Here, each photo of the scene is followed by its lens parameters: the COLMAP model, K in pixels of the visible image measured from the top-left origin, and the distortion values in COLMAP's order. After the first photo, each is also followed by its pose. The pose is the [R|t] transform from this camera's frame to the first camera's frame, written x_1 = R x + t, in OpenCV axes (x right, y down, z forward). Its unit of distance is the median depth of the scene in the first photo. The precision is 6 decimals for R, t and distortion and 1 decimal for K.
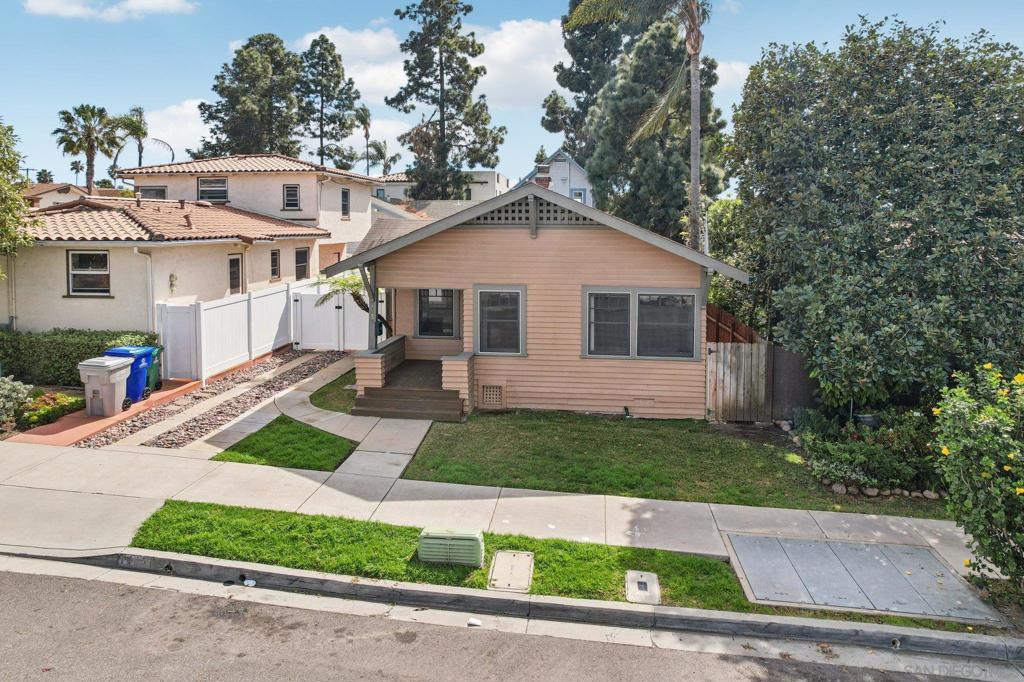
lens RADIAL K [[686.2, 0, 510.4], [0, 686.2, 296.1], [0, 0, 1]] dist [-0.069026, 0.075629]
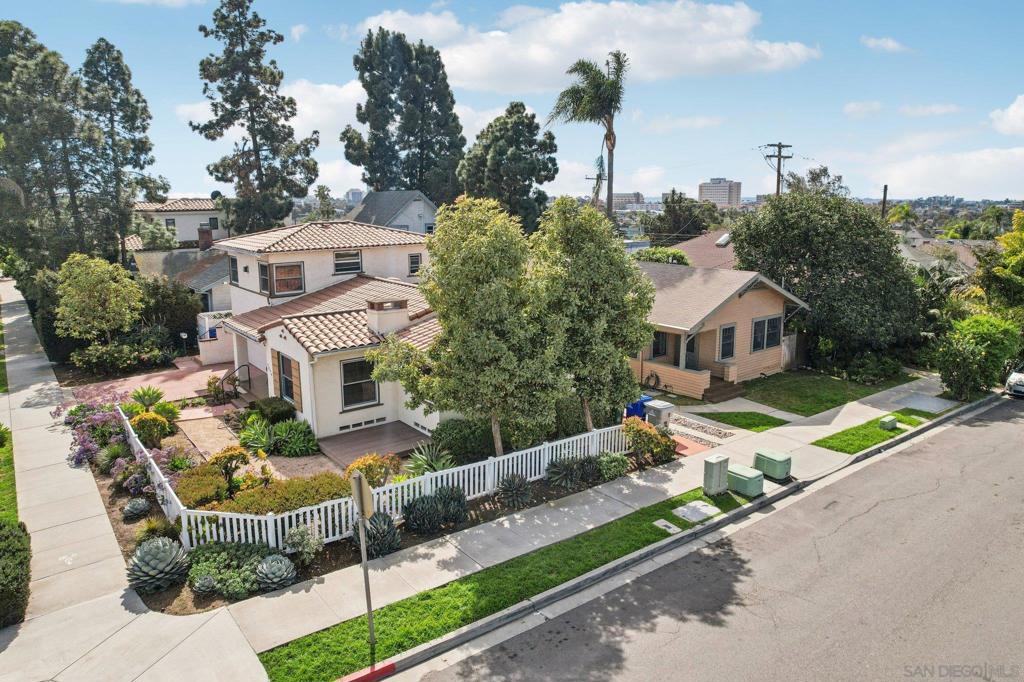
lens RADIAL K [[688.2, 0, 512.0], [0, 688.2, 341.0], [0, 0, 1]] dist [-0.022331, 0.001327]
pose [[0.692094, -0.156797, 0.704571, -1.855578], [0.078579, 0.986686, 0.142392, -0.298902], [-0.717518, -0.043184, 0.695200, 0.088894]]
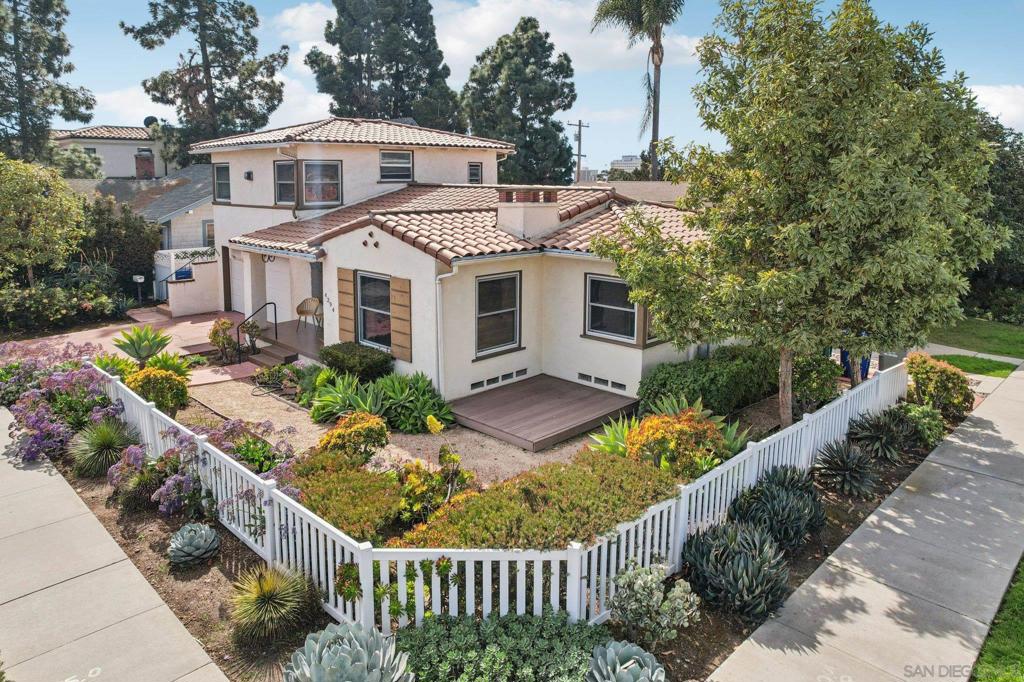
lens RADIAL K [[686.2, 0, 510.4], [0, 686.2, 296.1], [0, 0, 1]] dist [-0.069026, 0.075629]
pose [[0.579752, -0.137411, 0.803123, -1.798717], [0.075518, 0.990496, 0.114956, -0.159220], [-0.811286, -0.005996, 0.584619, 0.769683]]
